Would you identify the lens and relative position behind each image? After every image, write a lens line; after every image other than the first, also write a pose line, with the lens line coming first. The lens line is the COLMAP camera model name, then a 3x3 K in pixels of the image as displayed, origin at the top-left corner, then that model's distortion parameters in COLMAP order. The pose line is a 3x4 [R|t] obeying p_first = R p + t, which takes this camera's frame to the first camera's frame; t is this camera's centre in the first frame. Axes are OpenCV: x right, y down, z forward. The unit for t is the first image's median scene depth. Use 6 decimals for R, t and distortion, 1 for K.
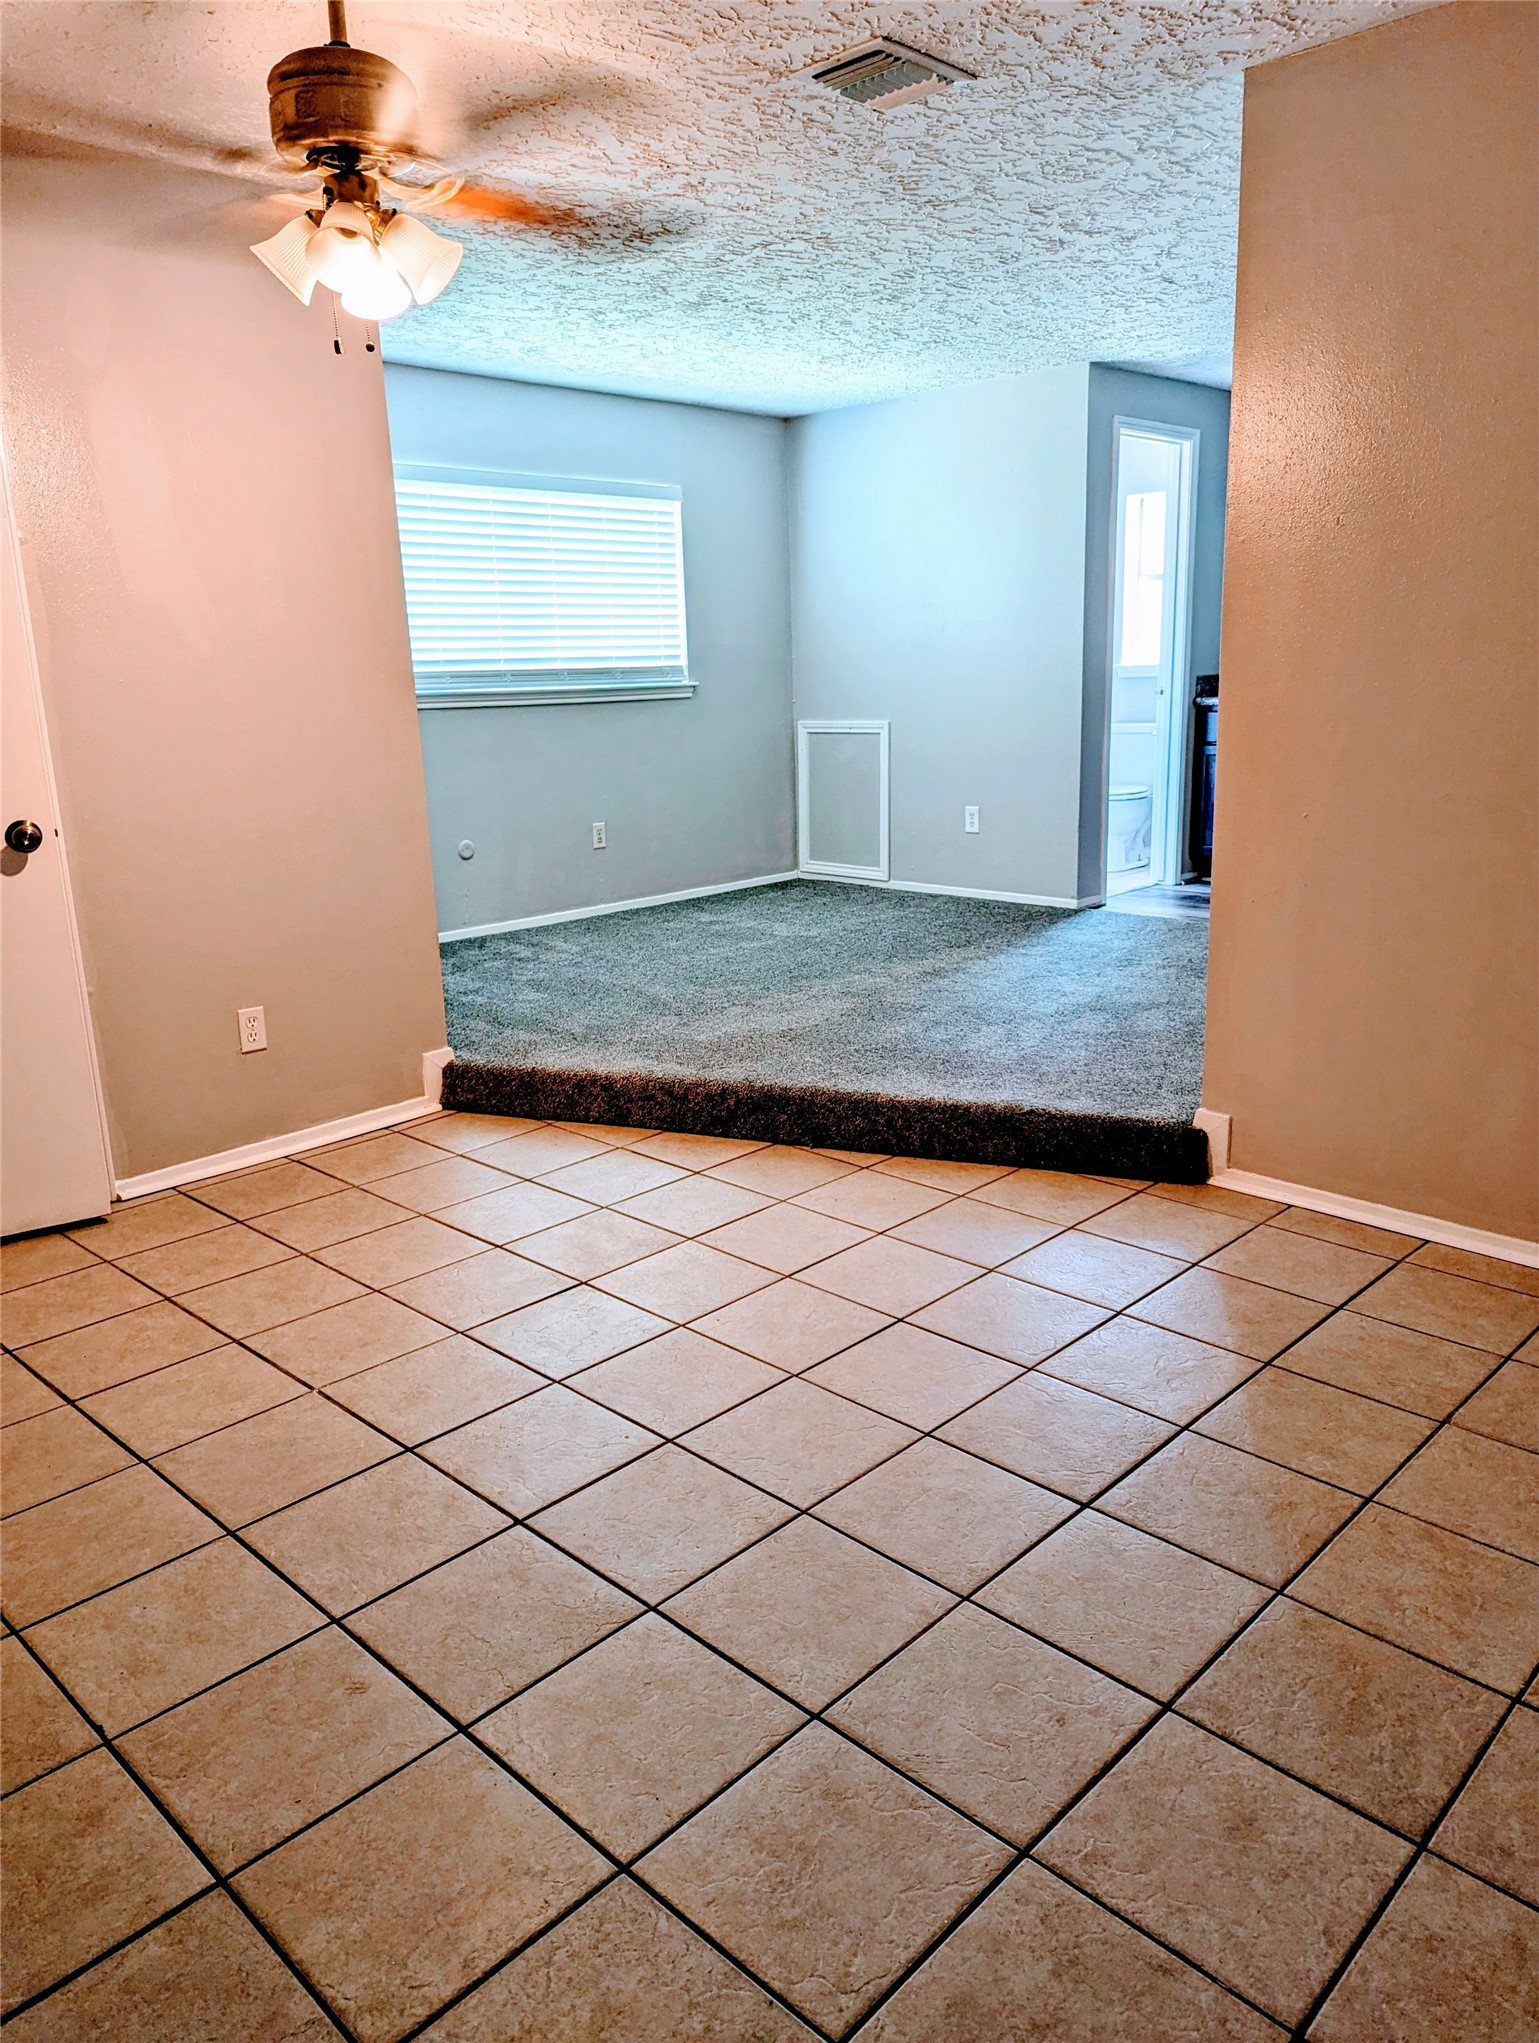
lens RADIAL K [[1440.2, 0, 772.4], [0, 1440.2, 1018.2], [0, 0, 1]] dist [0.034140, -0.021131]
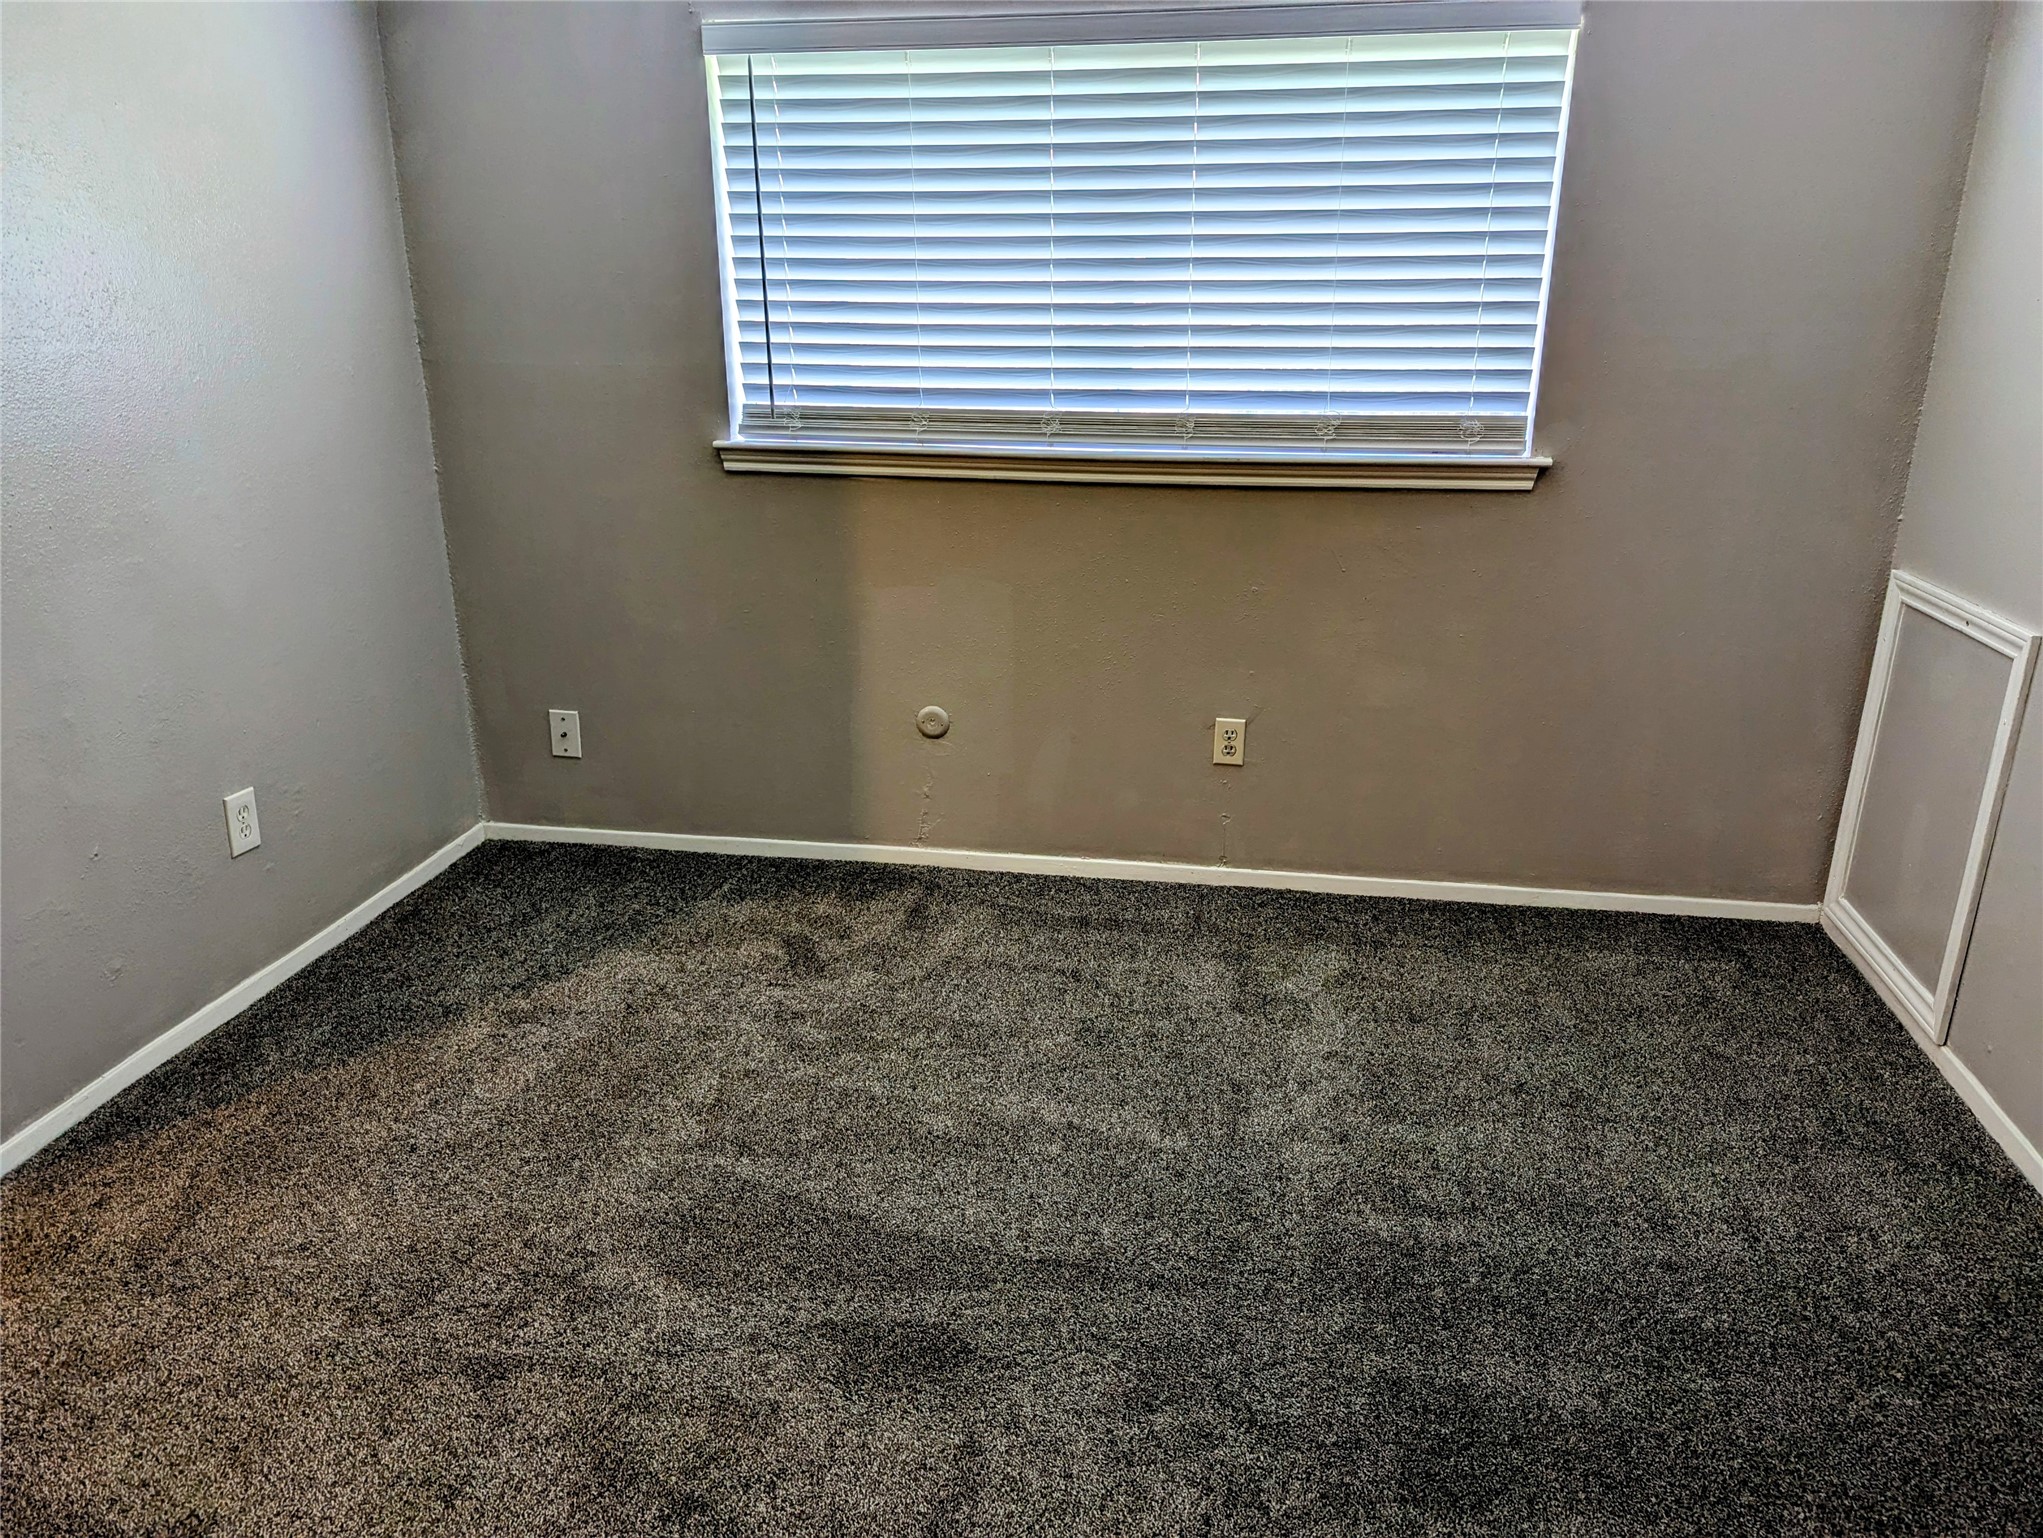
lens RADIAL K [[1440.2, 0, 1023.9], [0, 1440.2, 777.3], [0, 0, 1]] dist [0.034140, -0.021131]
pose [[0.563237, 0.290874, -0.773406, 0.237673], [-0.218112, 0.955131, 0.200379, -0.199882], [0.796989, 0.055828, 0.601408, 0.628630]]
